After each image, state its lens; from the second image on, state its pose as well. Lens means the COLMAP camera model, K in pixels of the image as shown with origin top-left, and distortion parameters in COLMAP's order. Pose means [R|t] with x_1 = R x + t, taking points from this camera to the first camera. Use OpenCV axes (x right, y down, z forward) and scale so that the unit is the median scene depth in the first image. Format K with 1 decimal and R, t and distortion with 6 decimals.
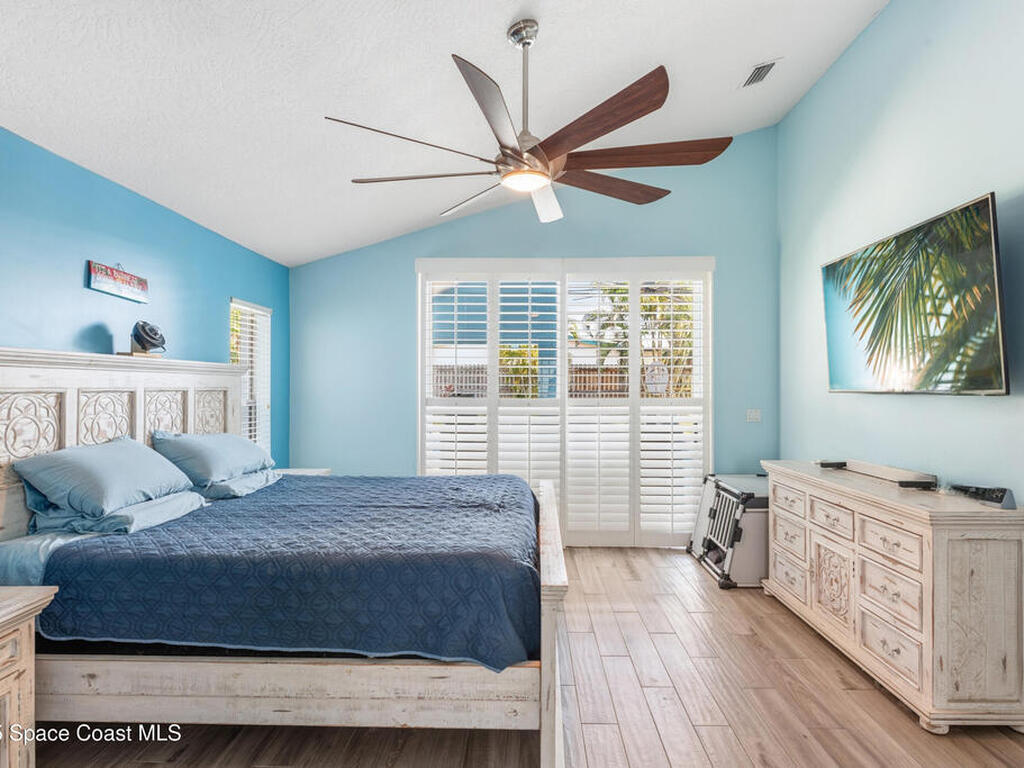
lens RADIAL K [[585.5, 0, 512.1], [0, 585.5, 385.9], [0, 0, 1]] dist [-0.001693, -0.000957]
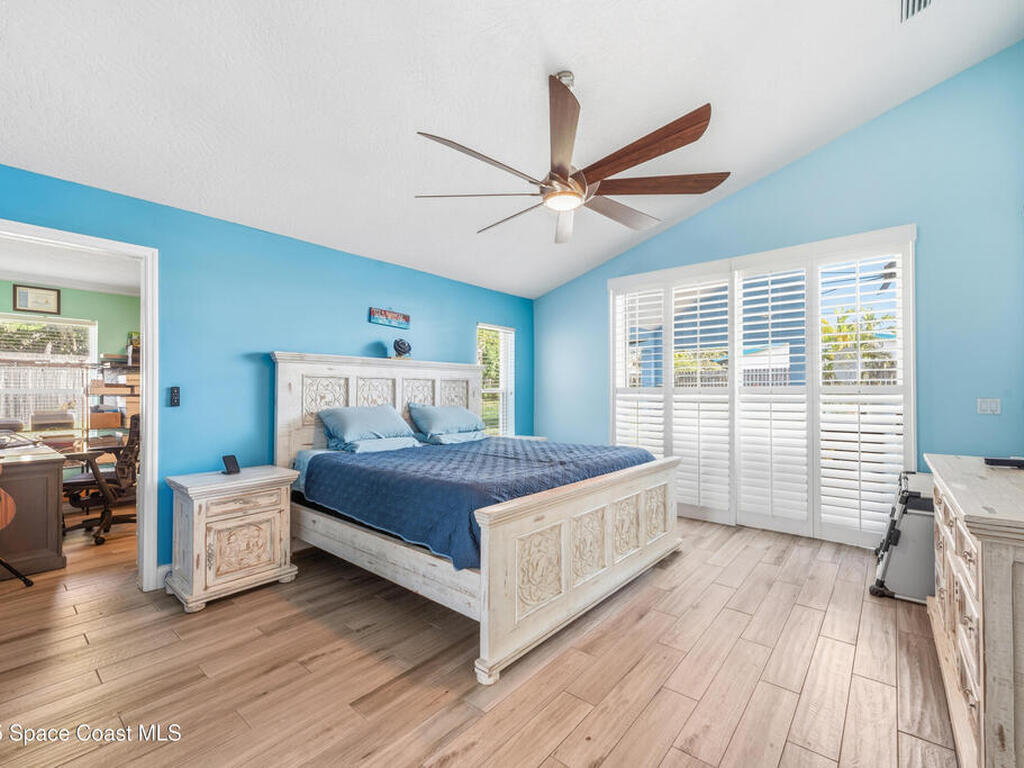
lens RADIAL K [[443.9, 0, 513.7], [0, 443.9, 386.5], [0, 0, 1]] dist [-0.002371, -0.000397]
pose [[0.783380, -0.008328, -0.621487, 0.441084], [0.002449, 0.999944, -0.010312, 0.044437], [0.621538, 0.006556, 0.783357, 0.165279]]
